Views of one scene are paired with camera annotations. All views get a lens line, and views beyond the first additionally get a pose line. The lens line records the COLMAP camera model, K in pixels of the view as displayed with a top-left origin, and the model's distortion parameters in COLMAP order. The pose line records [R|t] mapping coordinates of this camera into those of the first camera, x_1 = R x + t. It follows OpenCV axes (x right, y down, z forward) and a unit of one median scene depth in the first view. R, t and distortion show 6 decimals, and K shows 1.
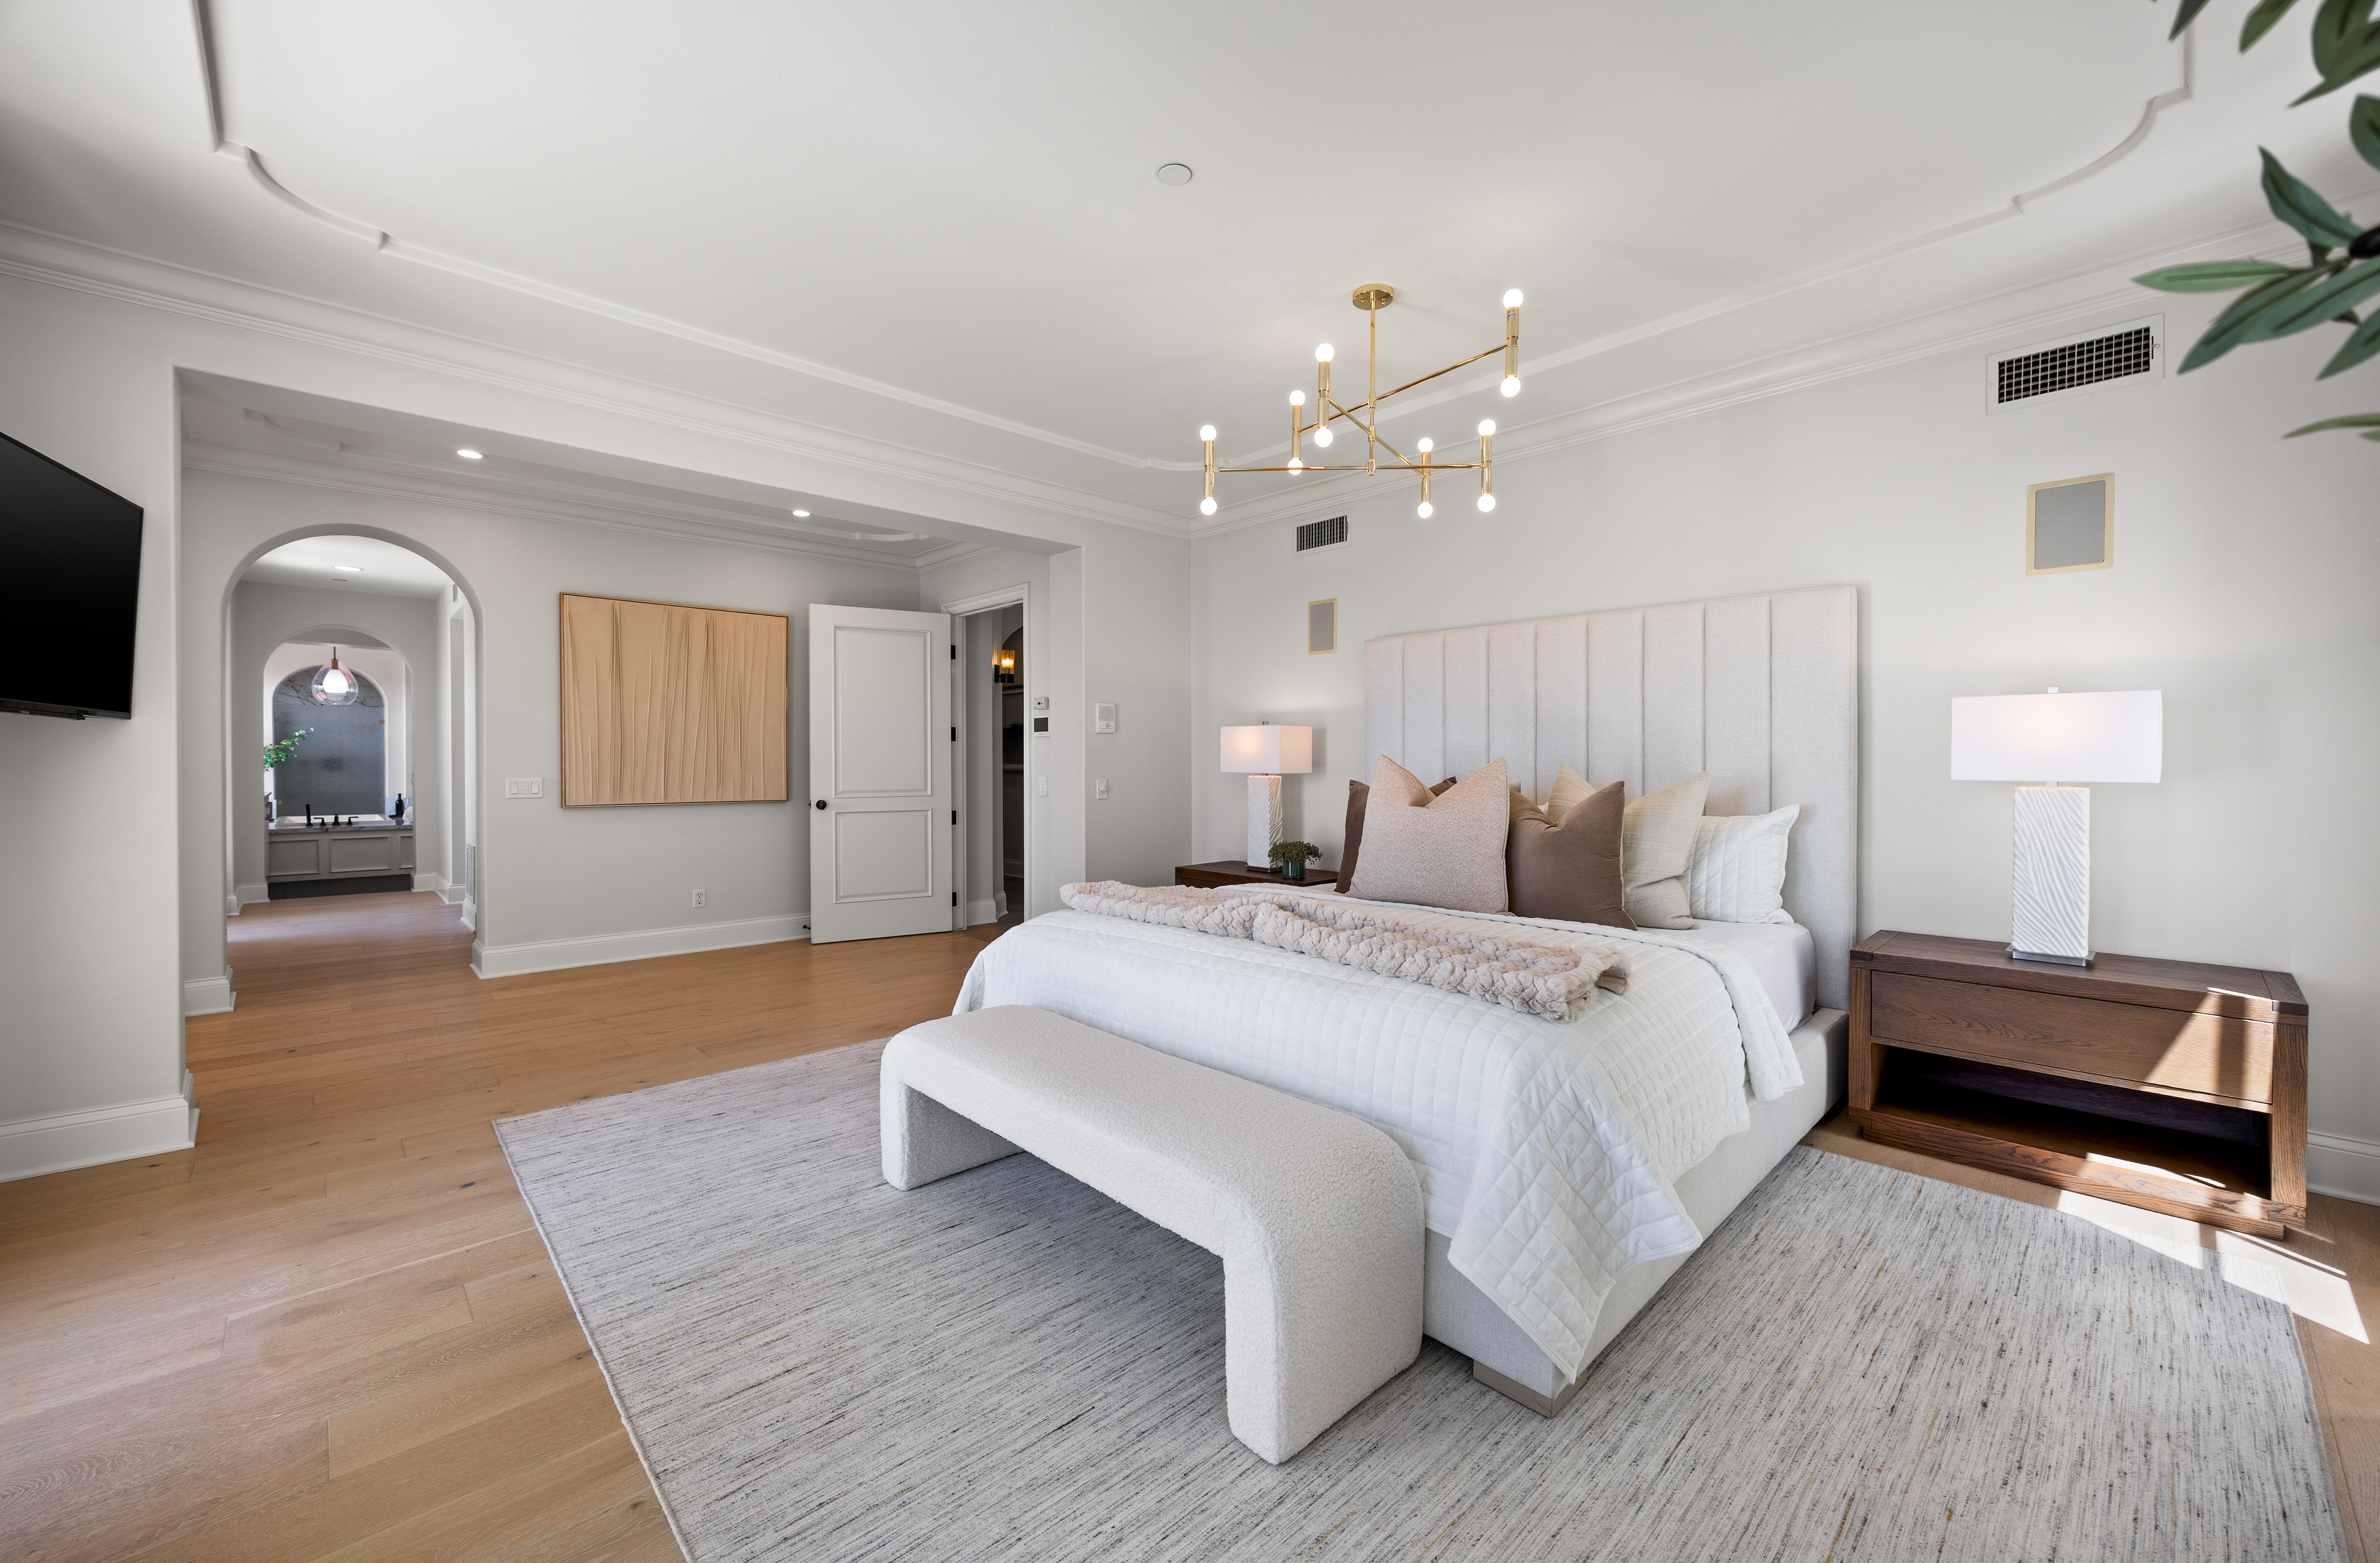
lens RADIAL K [[940.5, 0, 1190.0], [0, 940.5, 781.5], [0, 0, 1]] dist [-0.000829, -0.000095]
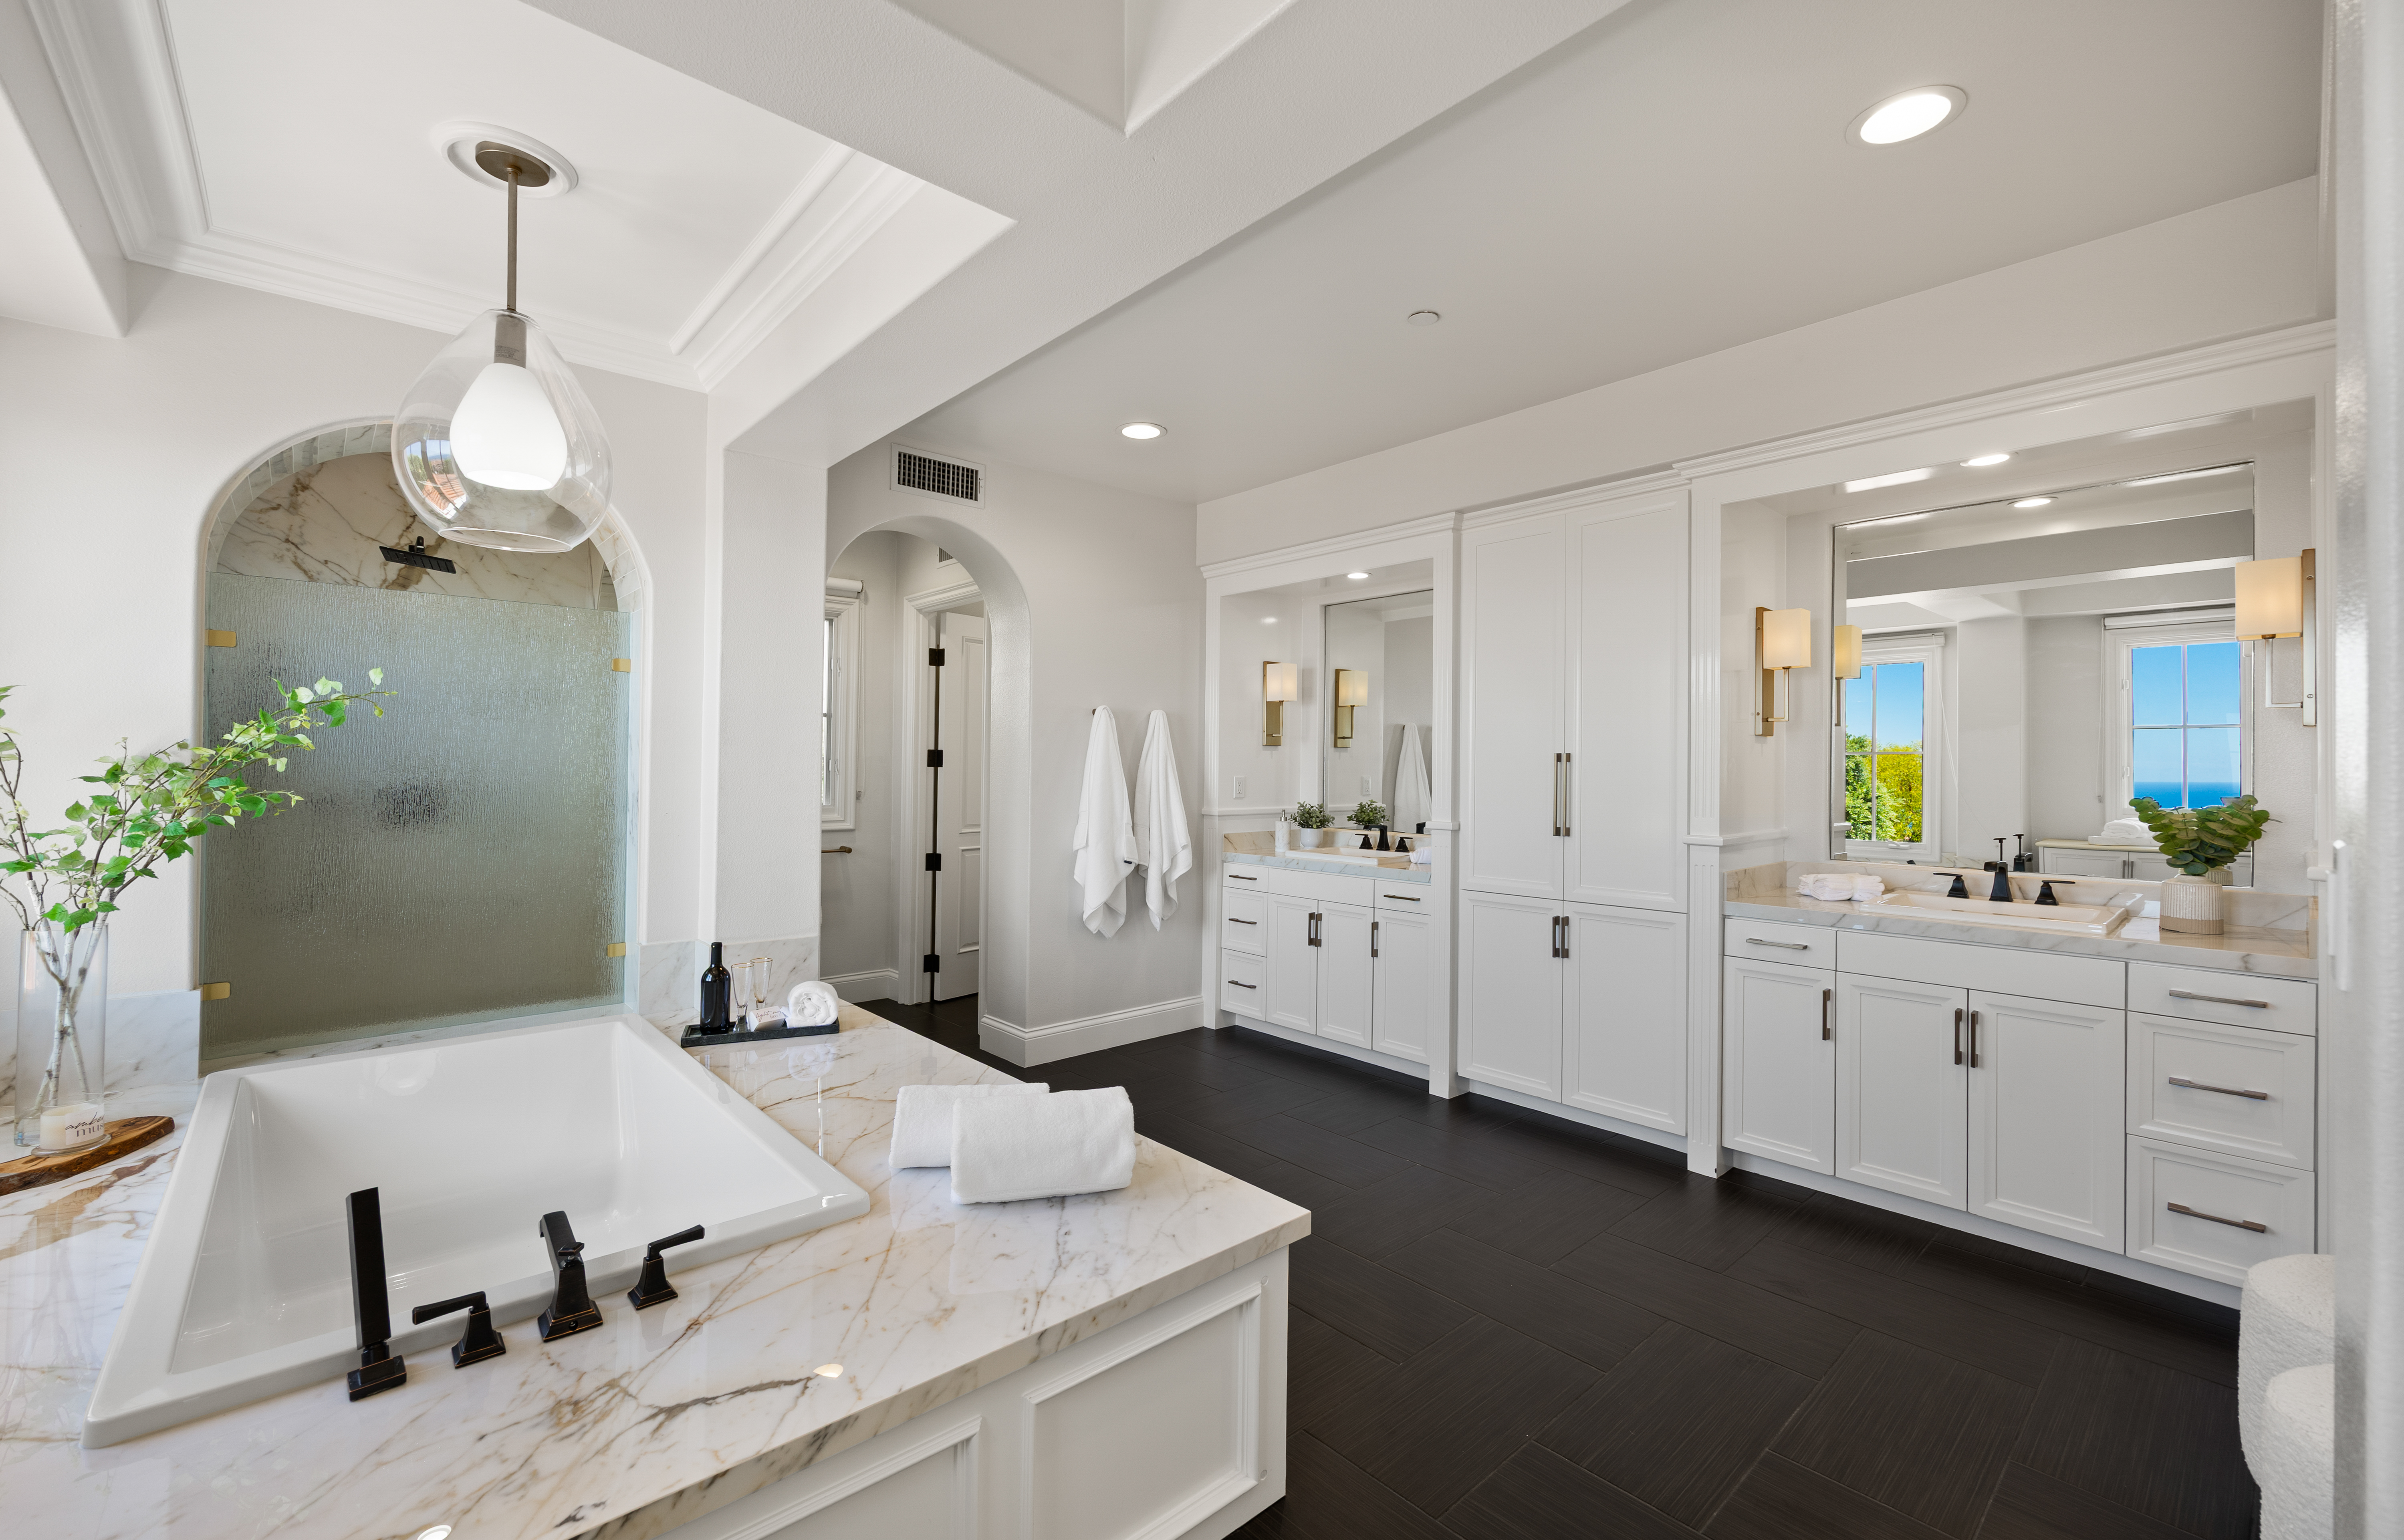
lens RADIAL K [[944.5, 0, 1202.0], [0, 944.5, 770.0], [0, 0, 1]] dist [0.001340, 0.000133]
pose [[0.999908, 0.013558, -0.000880, -0.807323], [-0.013575, 0.999656, -0.022441, -0.034169], [0.000575, 0.022451, 0.999748, 0.850119]]
